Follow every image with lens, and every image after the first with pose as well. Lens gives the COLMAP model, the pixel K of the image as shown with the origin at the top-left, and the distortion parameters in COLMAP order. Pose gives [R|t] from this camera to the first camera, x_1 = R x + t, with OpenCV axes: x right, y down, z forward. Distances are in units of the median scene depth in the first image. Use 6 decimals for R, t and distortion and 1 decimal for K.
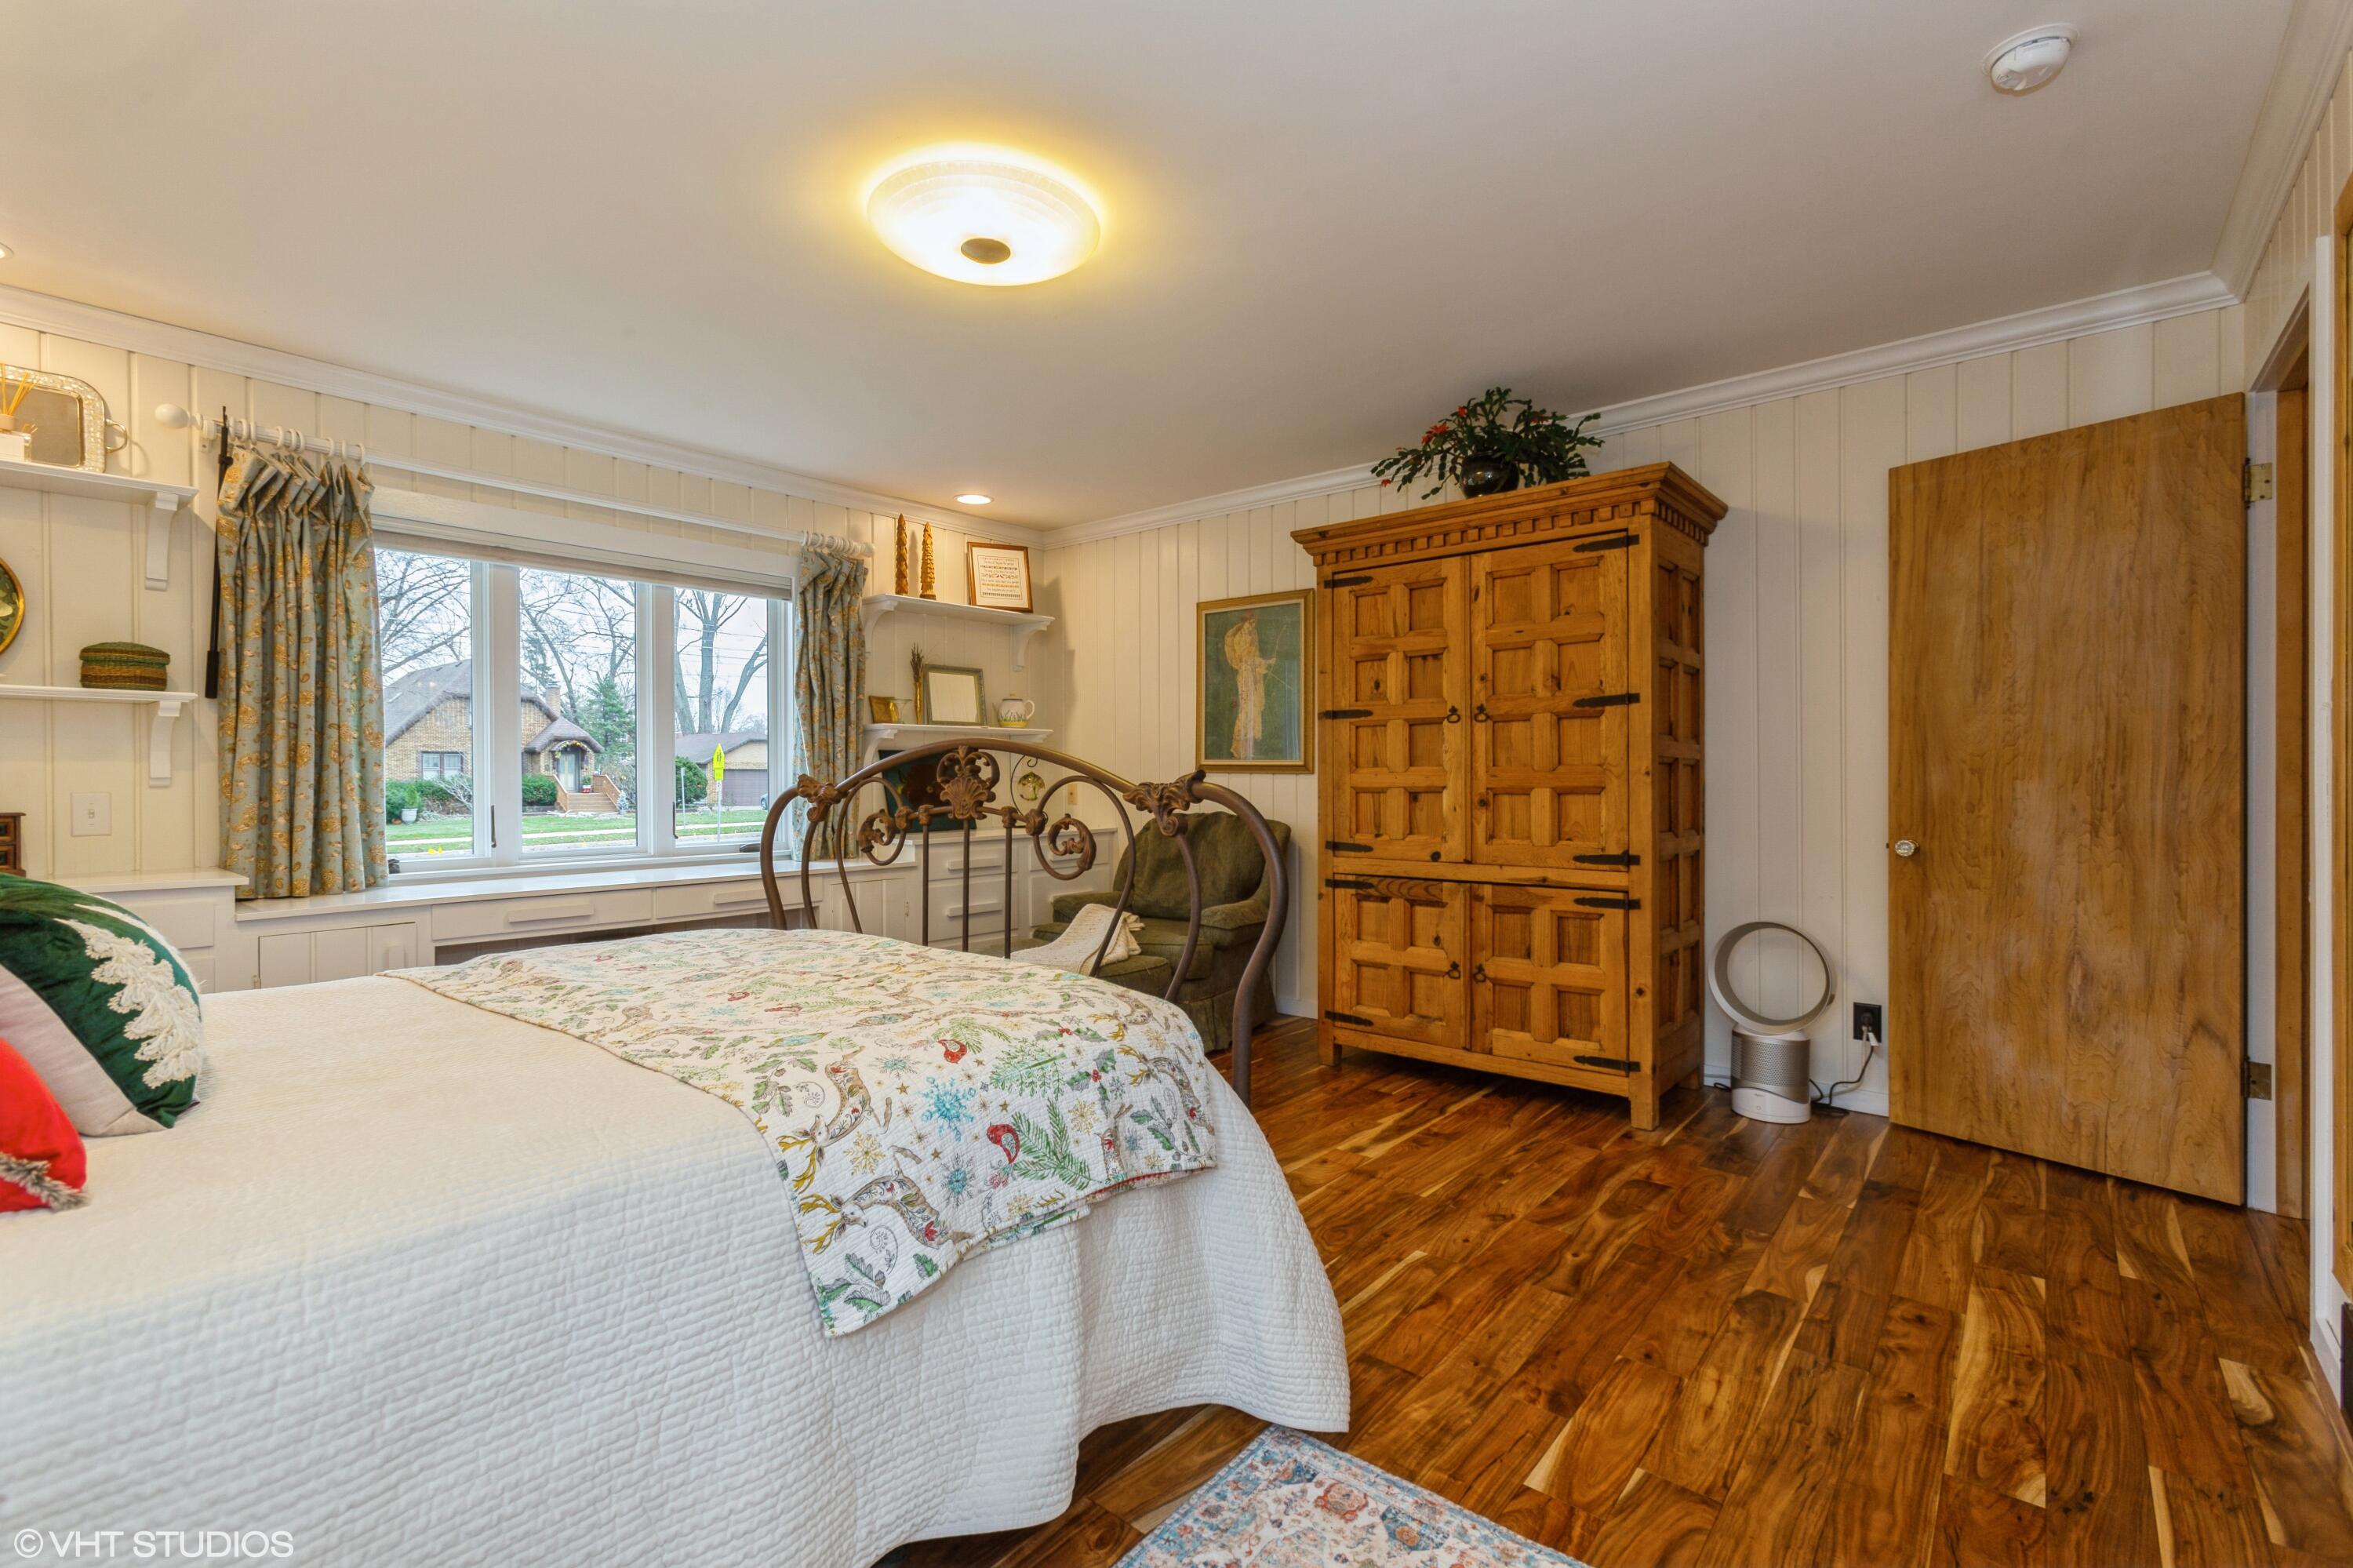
lens RADIAL K [[1060.7, 0, 1168.3], [0, 1060.7, 772.0], [0, 0, 1]] dist [-0.007473, 0.005888]
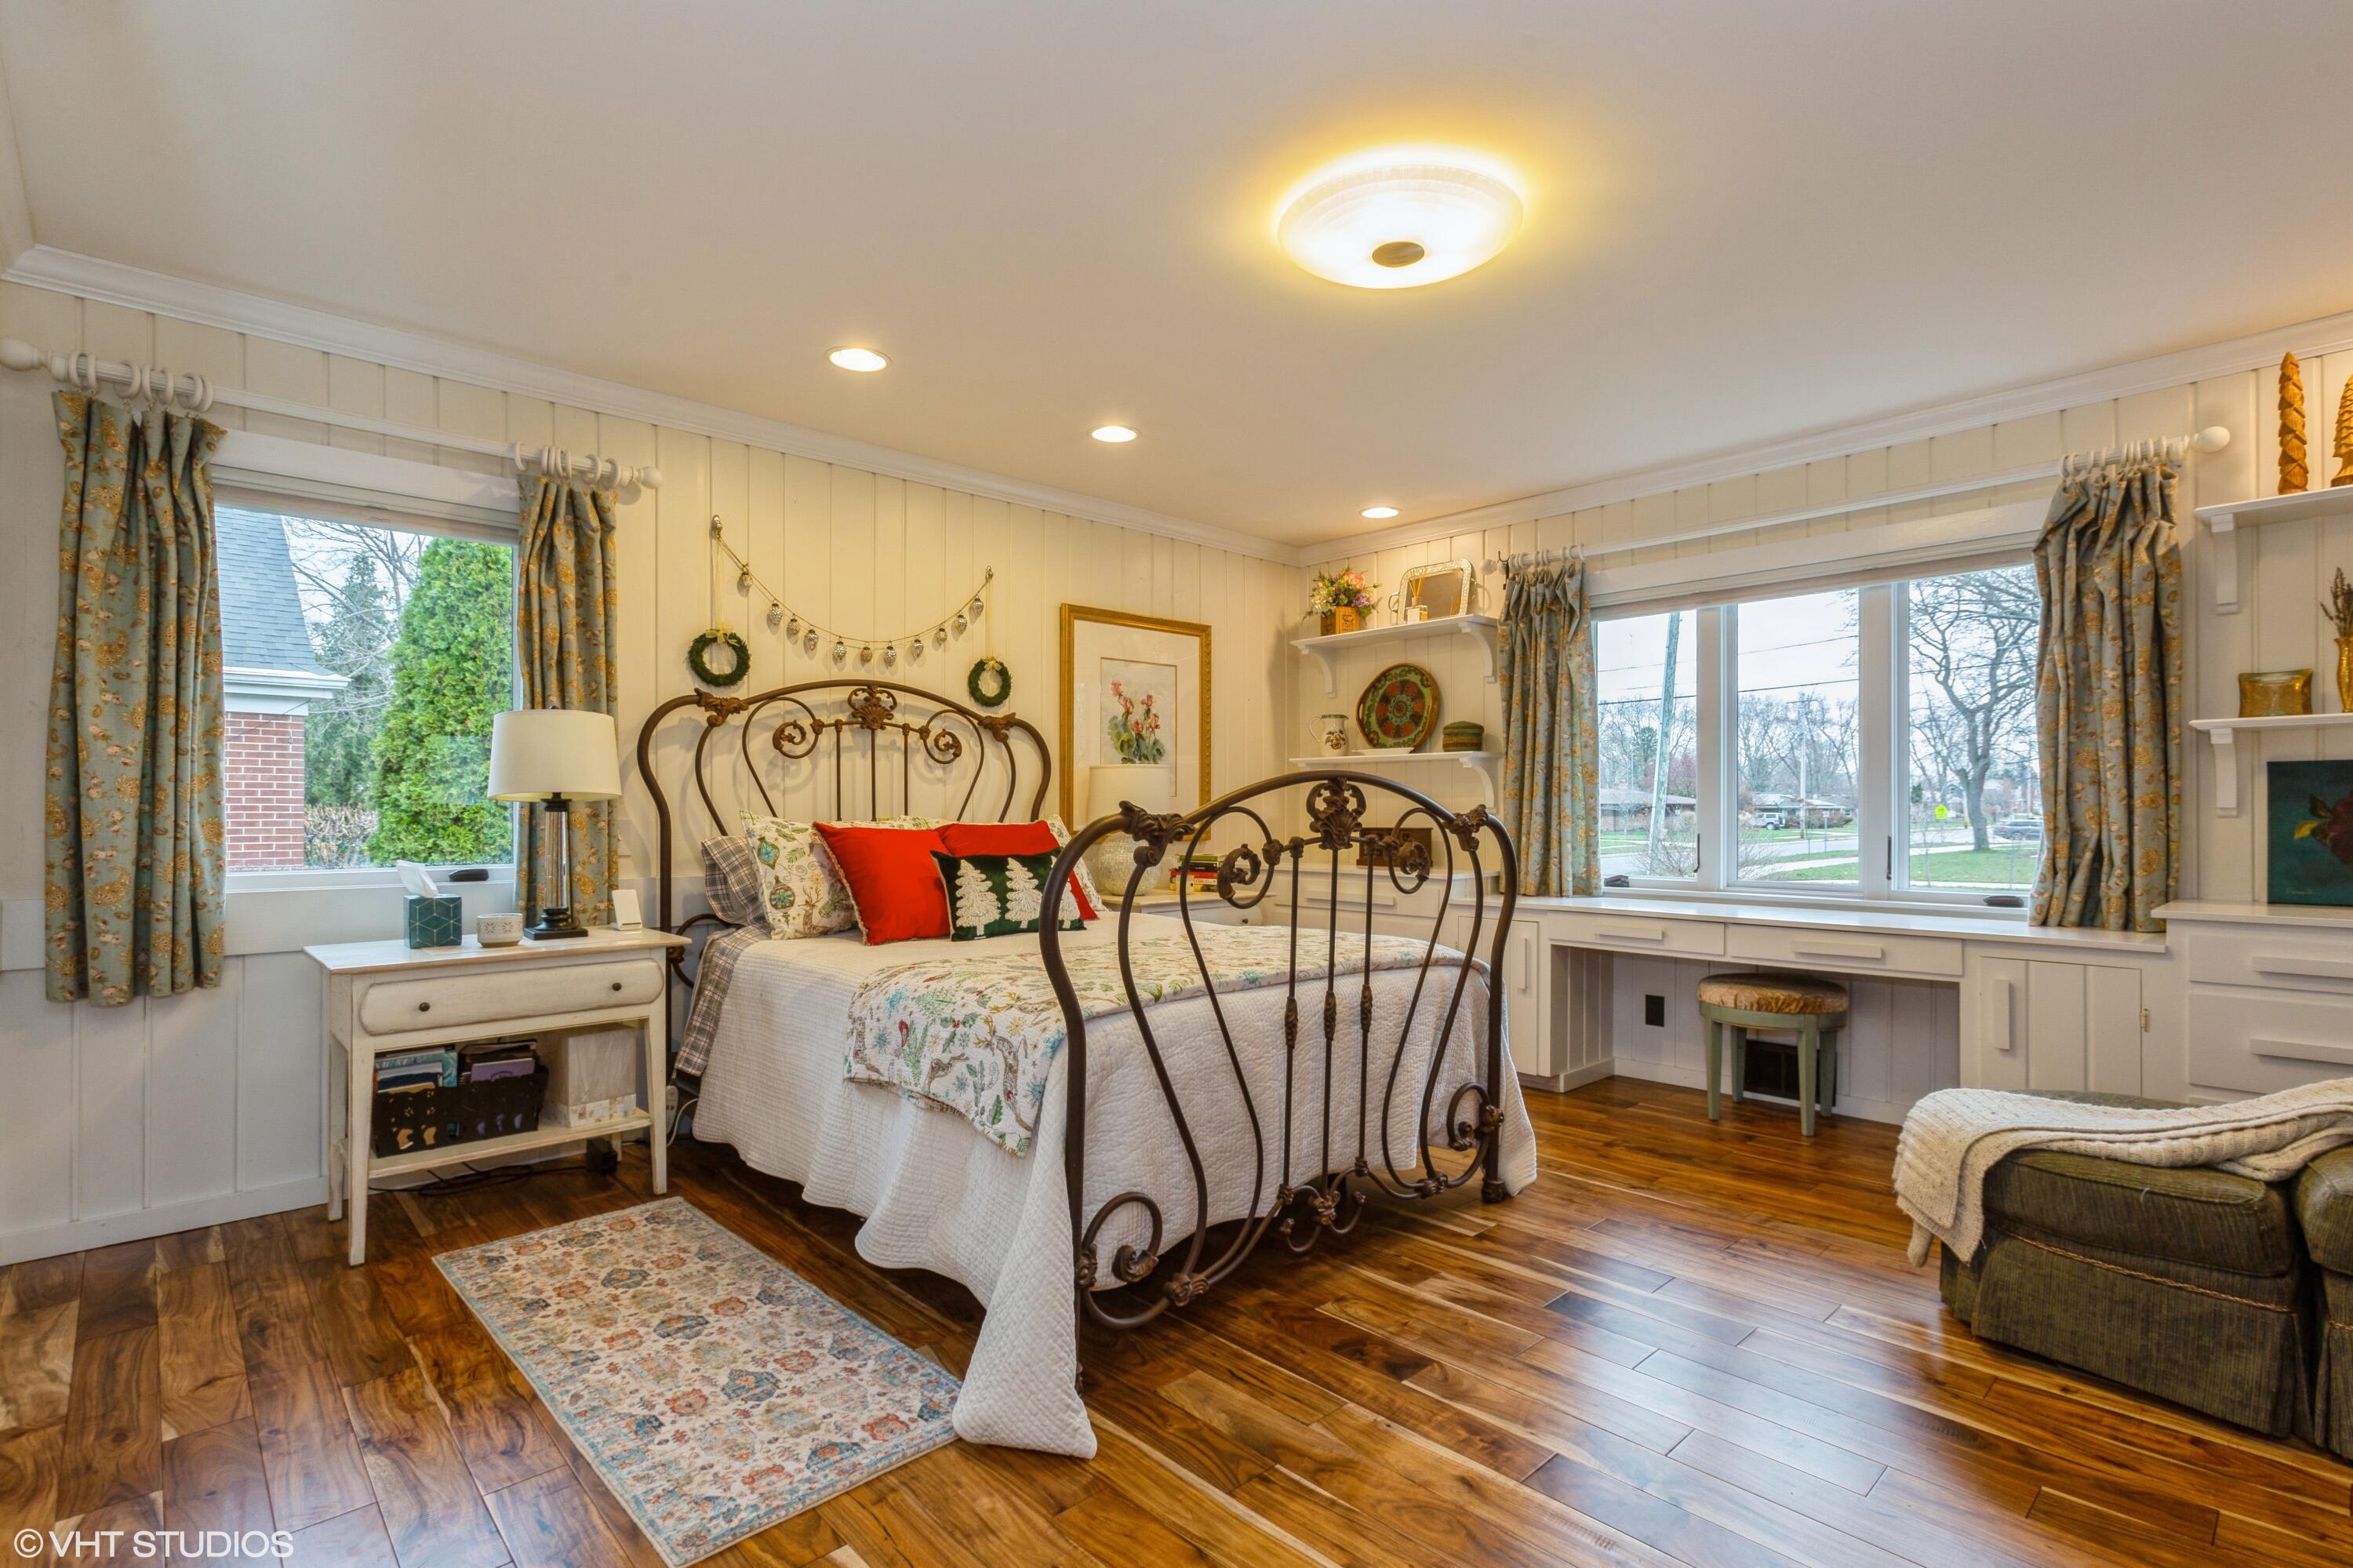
lens RADIAL K [[1123.2, 0, 1188.9], [0, 1123.2, 809.5], [0, 0, 1]] dist [0.000706, 0.007799]
pose [[-0.108447, 0.006236, -0.994083, 0.615450], [0.001037, 0.999980, 0.006160, -0.001062], [0.994102, -0.000363, -0.108452, 0.663800]]
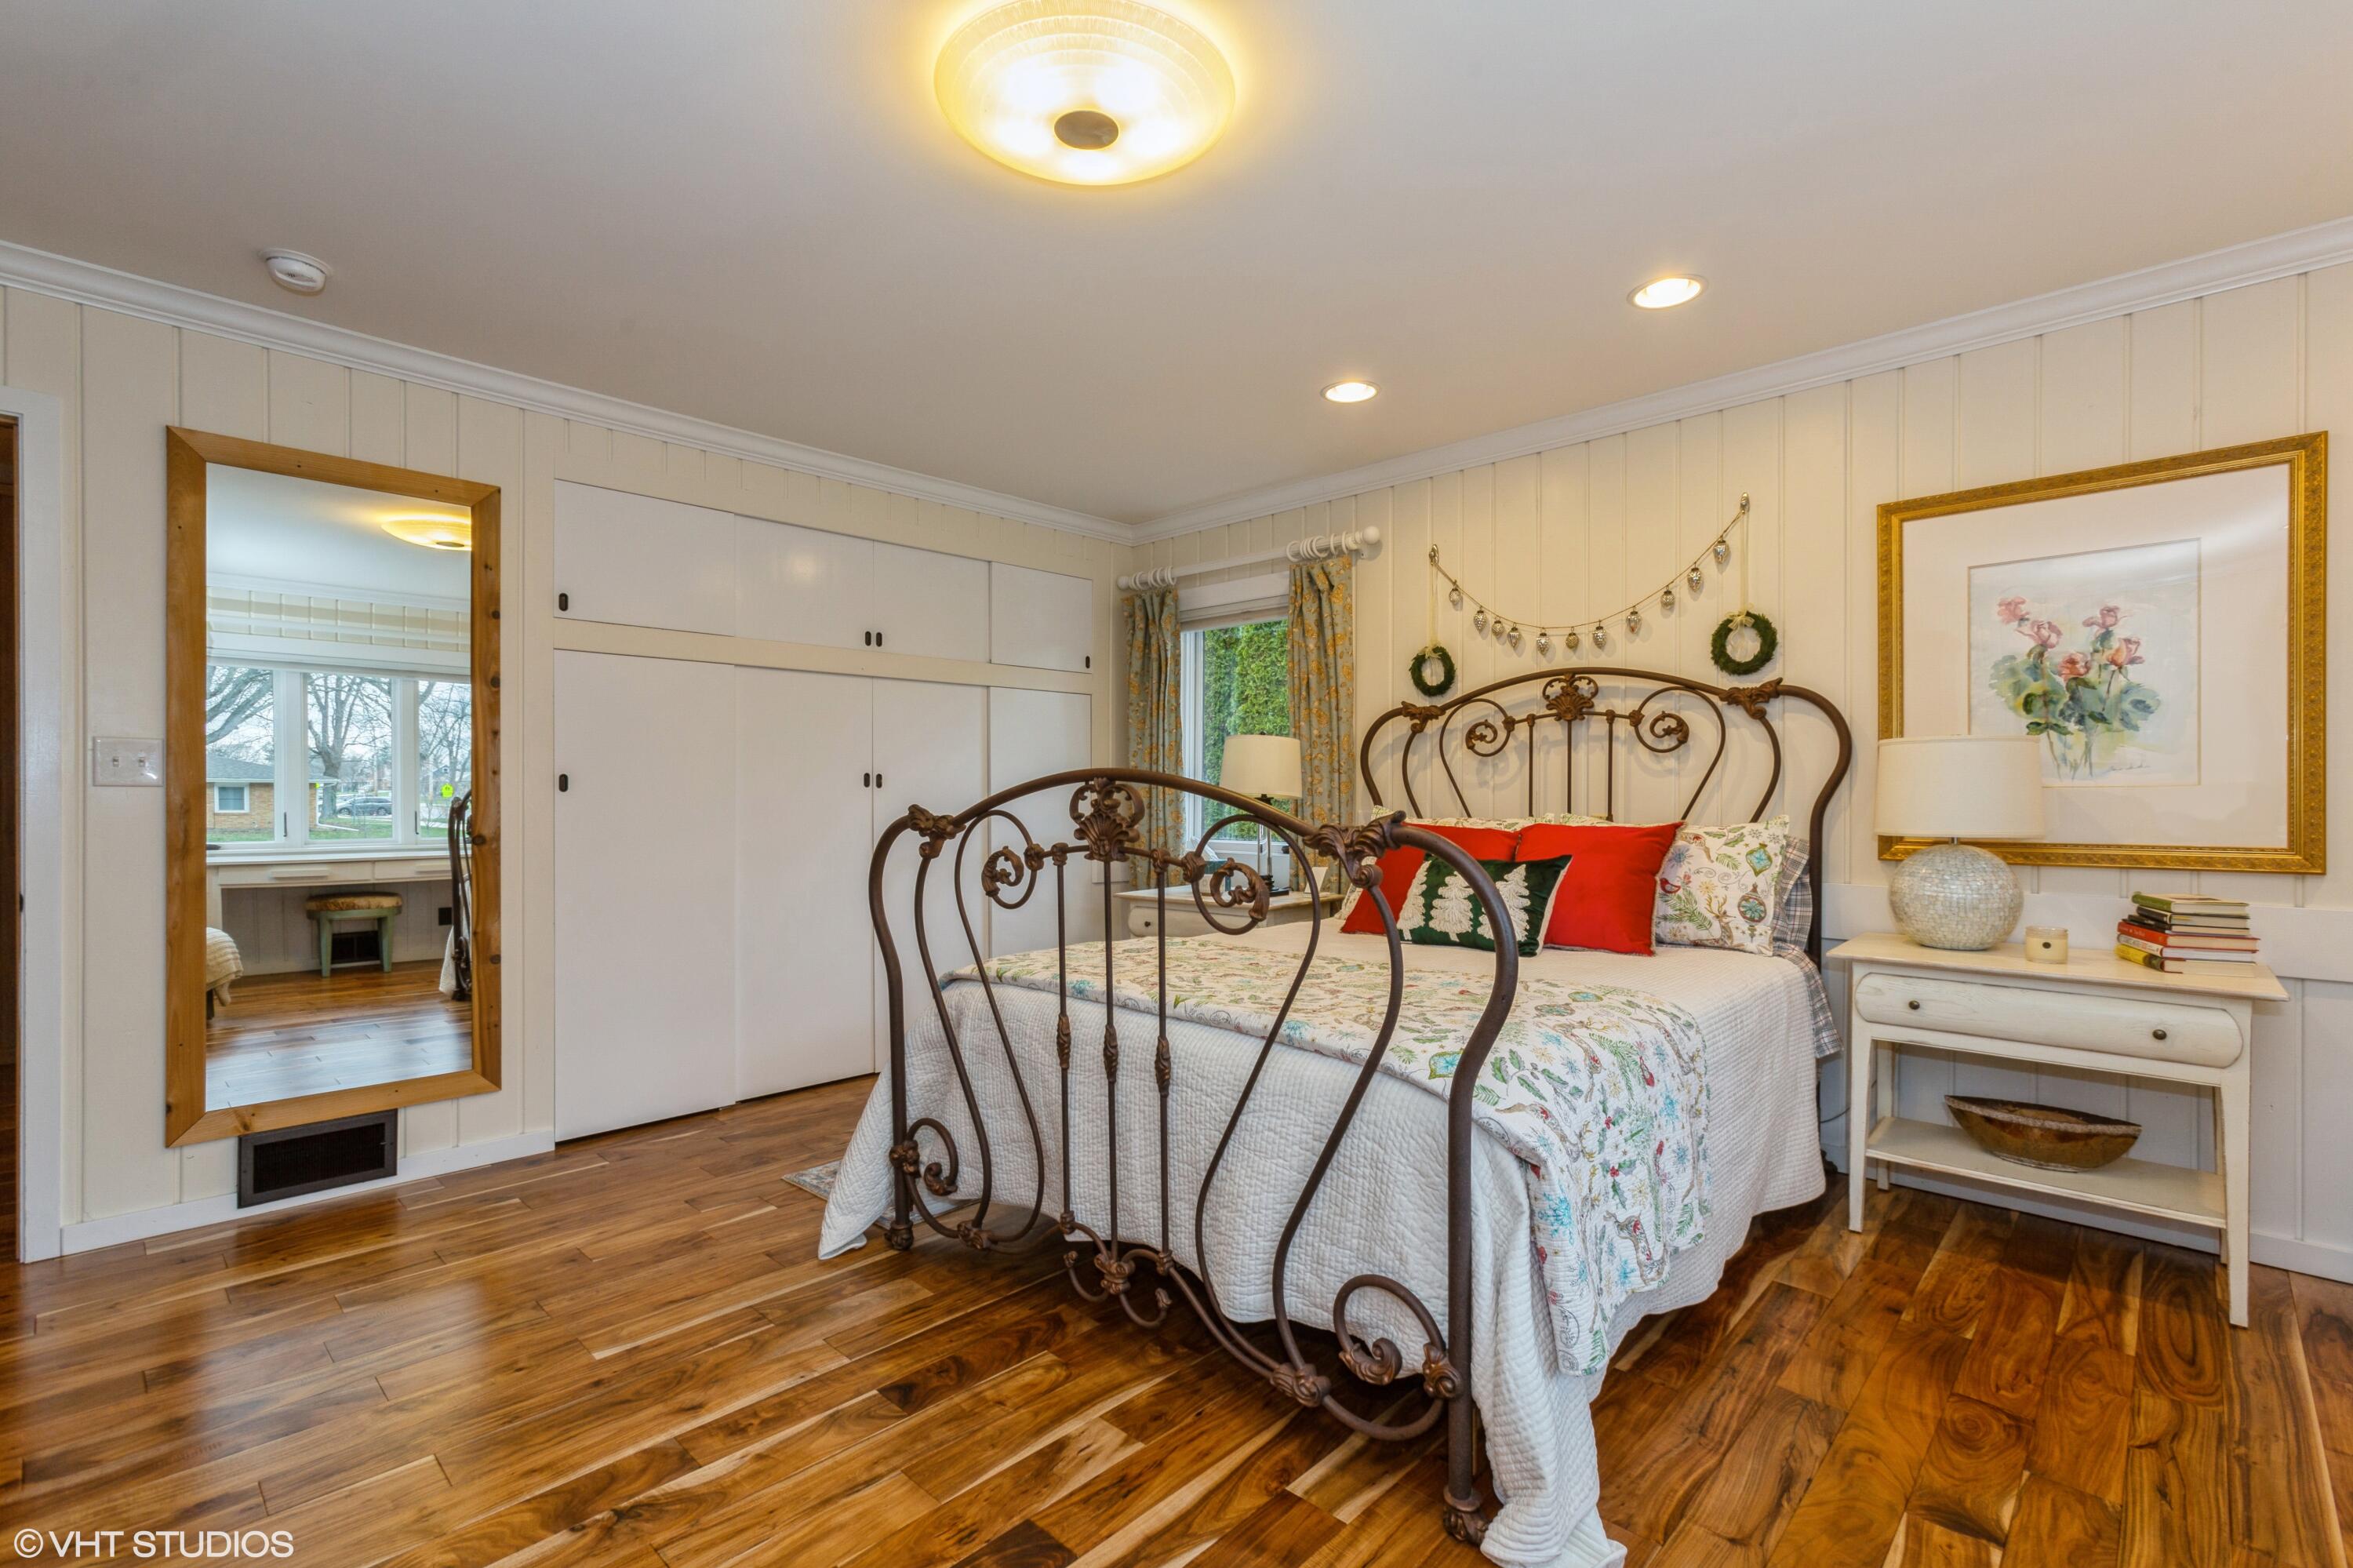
lens RADIAL K [[1060.7, 0, 1159.8], [0, 1060.7, 792.3], [0, 0, 1]] dist [-0.007473, 0.005888]
pose [[-0.998067, 0.005974, 0.061852, -0.182683], [0.005803, 0.999979, -0.002943, -0.007112], [-0.061868, -0.002578, -0.998081, 1.267735]]
